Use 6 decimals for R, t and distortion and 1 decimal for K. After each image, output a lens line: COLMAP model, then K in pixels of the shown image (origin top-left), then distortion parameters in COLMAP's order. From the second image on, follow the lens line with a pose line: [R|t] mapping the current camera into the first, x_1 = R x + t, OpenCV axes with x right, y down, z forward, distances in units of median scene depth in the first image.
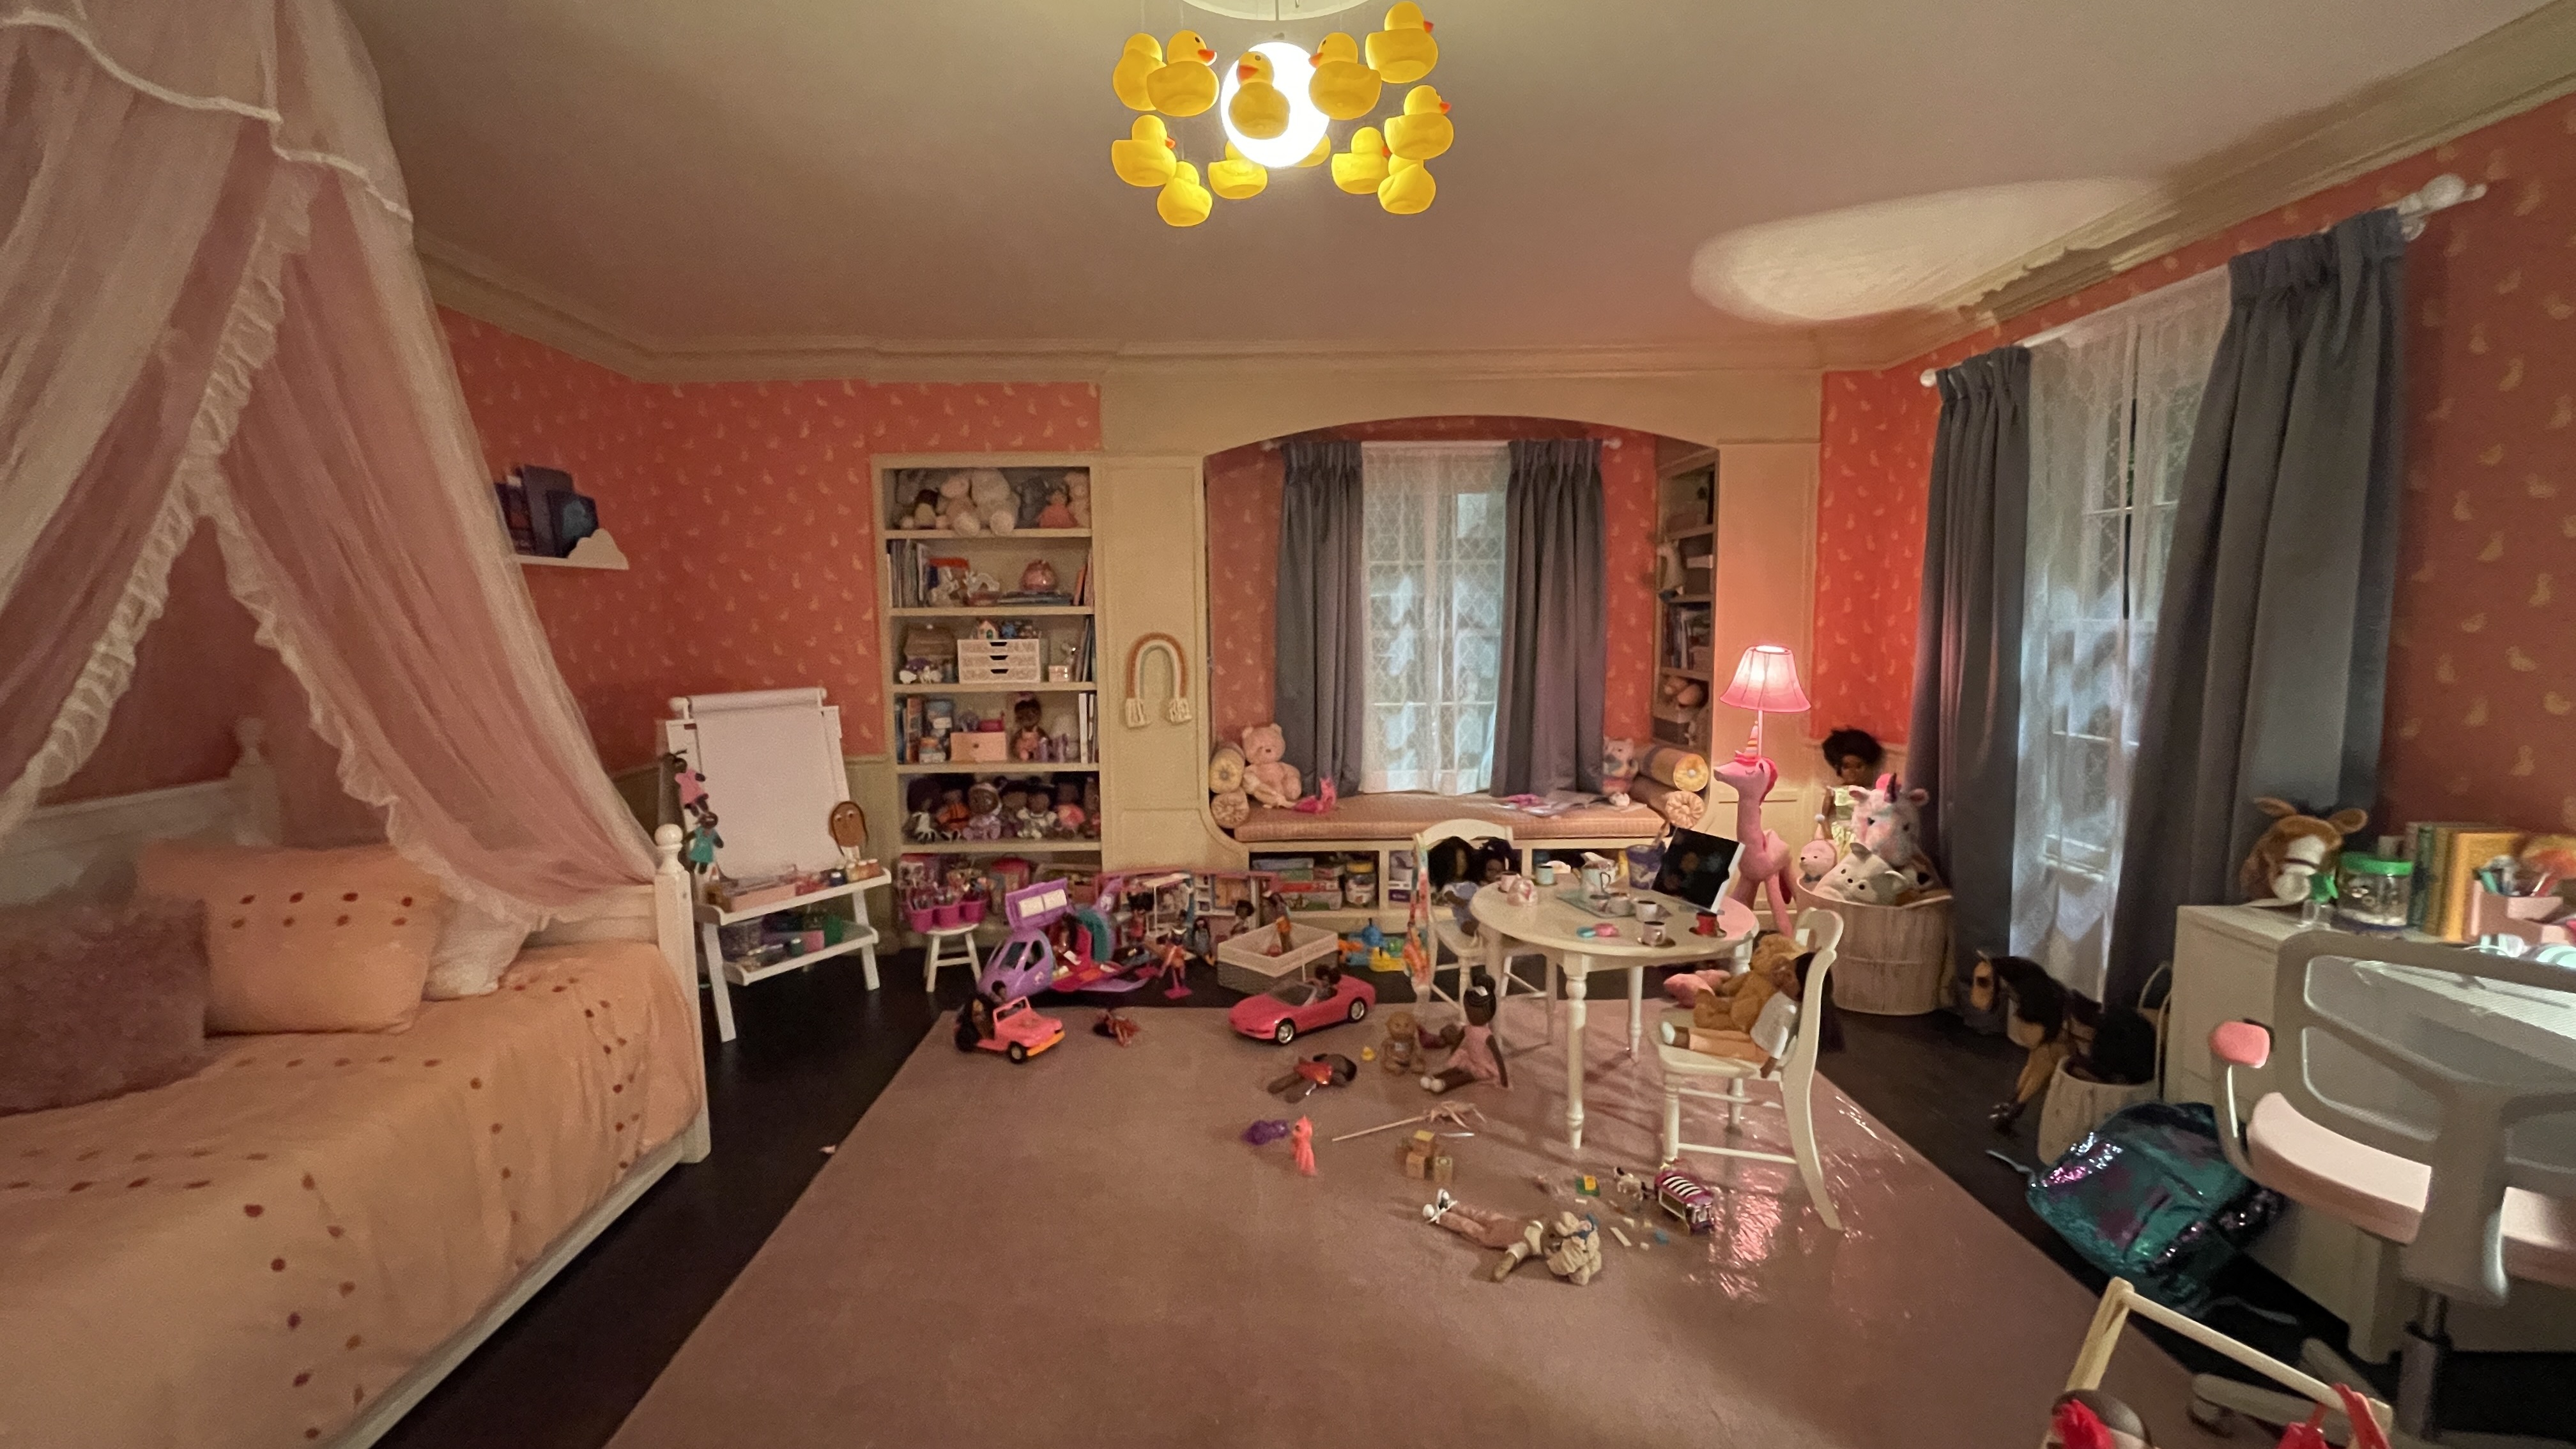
lens RADIAL K [[1042.0, 0, 1272.3], [0, 1042.0, 722.1], [0, 0, 1]] dist [-0.003495, 0.001223]
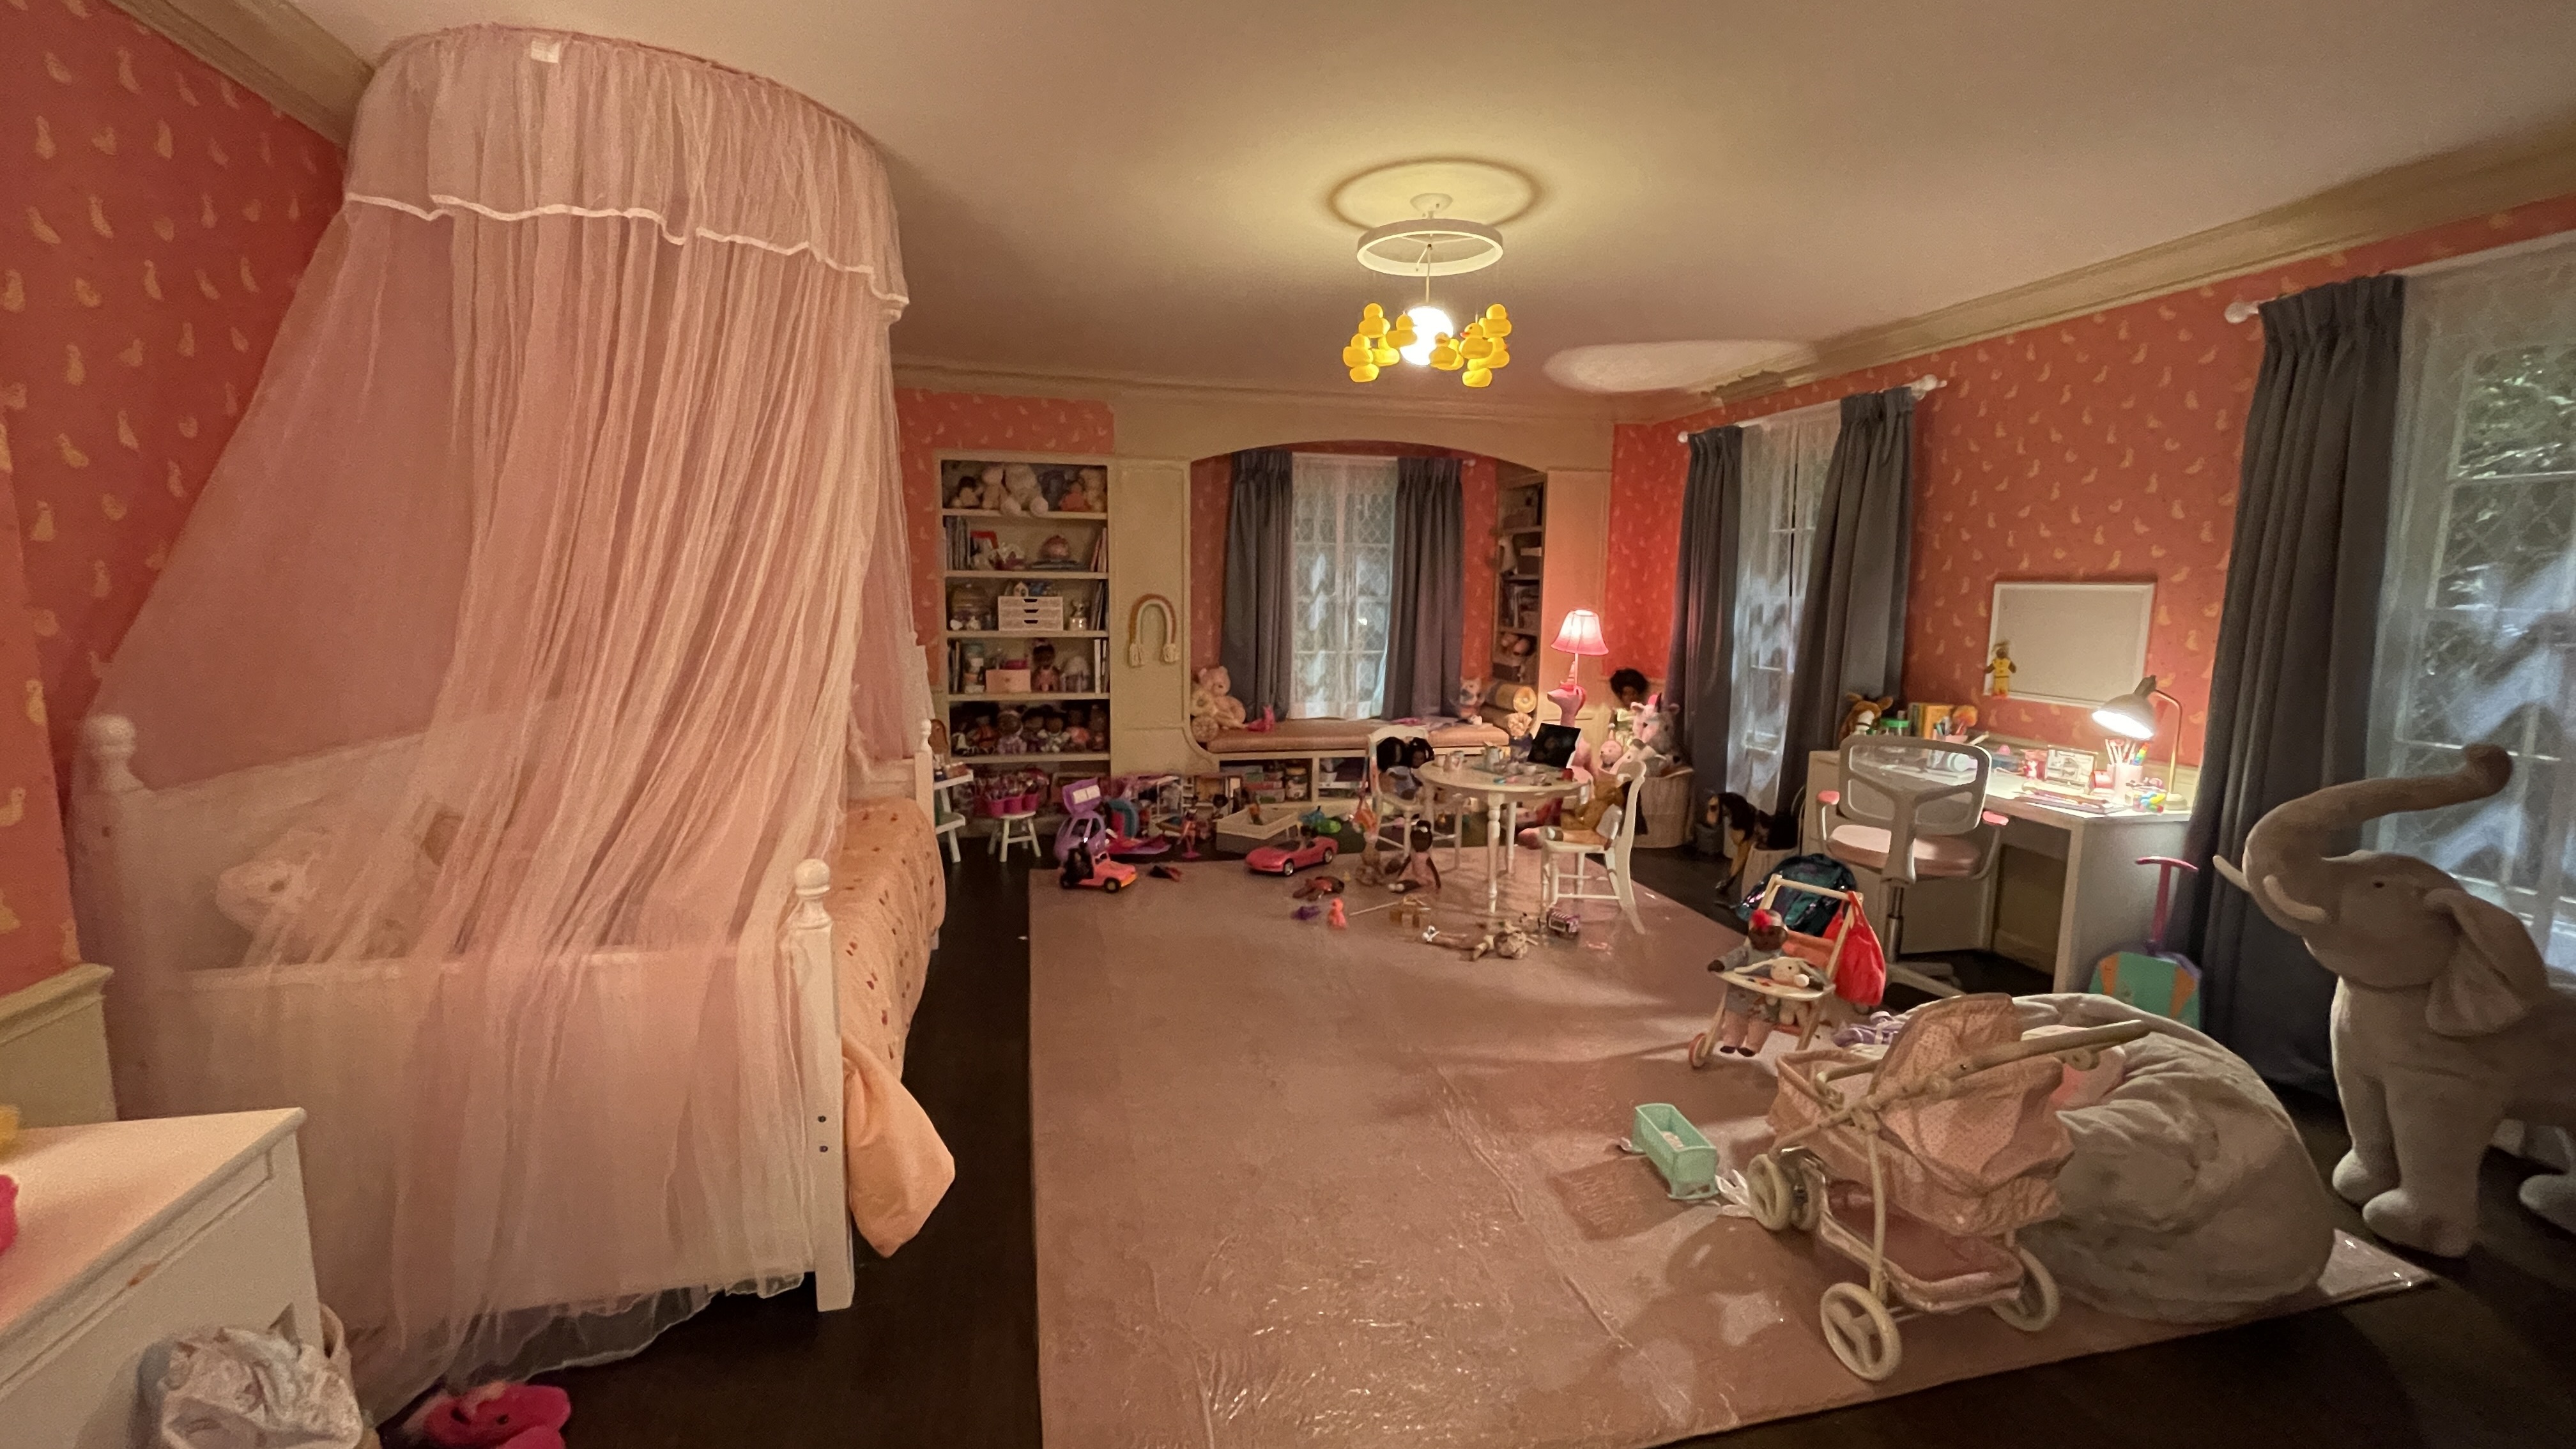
lens RADIAL K [[1042.0, 0, 1269.5], [0, 1042.0, 724.8], [0, 0, 1]] dist [-0.003495, 0.001223]
pose [[0.977055, -0.007333, 0.212859, -0.301342], [-0.000047, 0.999400, 0.034643, 0.041178], [-0.212985, -0.033858, 0.976469, -0.393913]]
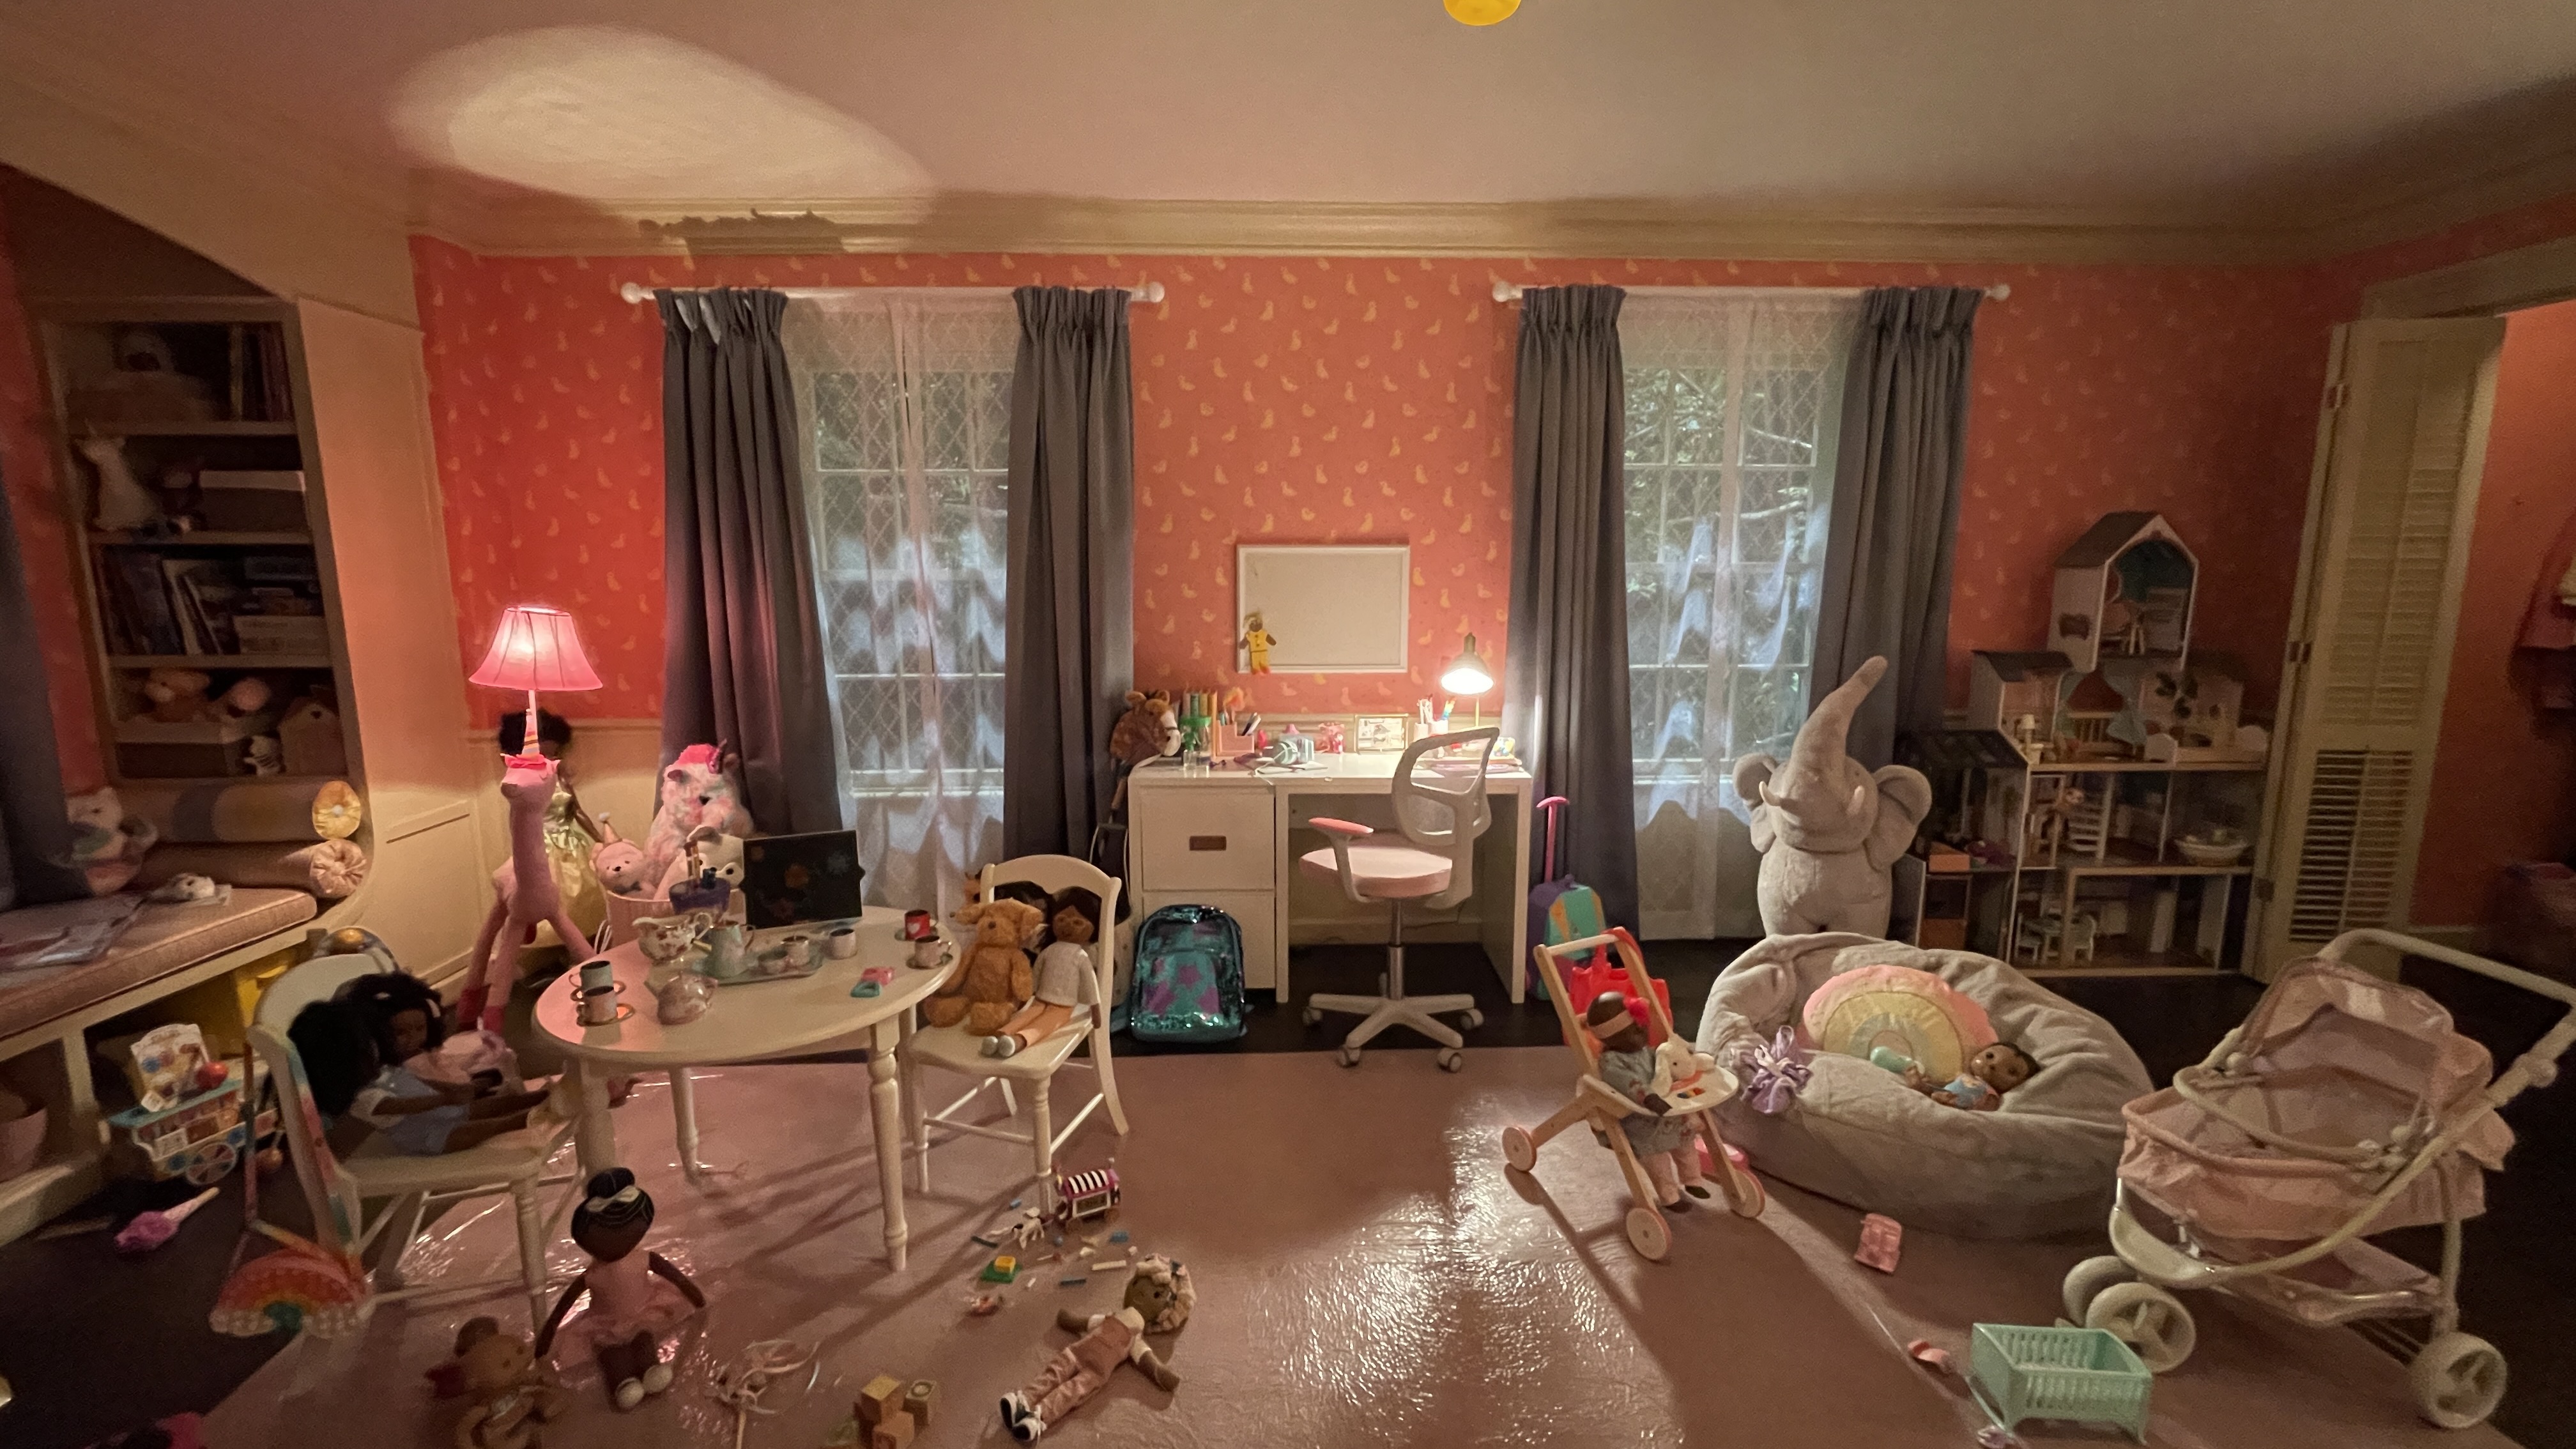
lens RADIAL K [[1042.0, 0, 1272.8], [0, 1042.0, 724.1], [0, 0, 1]] dist [-0.003495, 0.001223]
pose [[-0.026200, -0.138606, 0.990001, -0.301940], [0.106284, 0.984341, 0.140626, -0.040842], [-0.993991, 0.108906, -0.011058, 0.521629]]
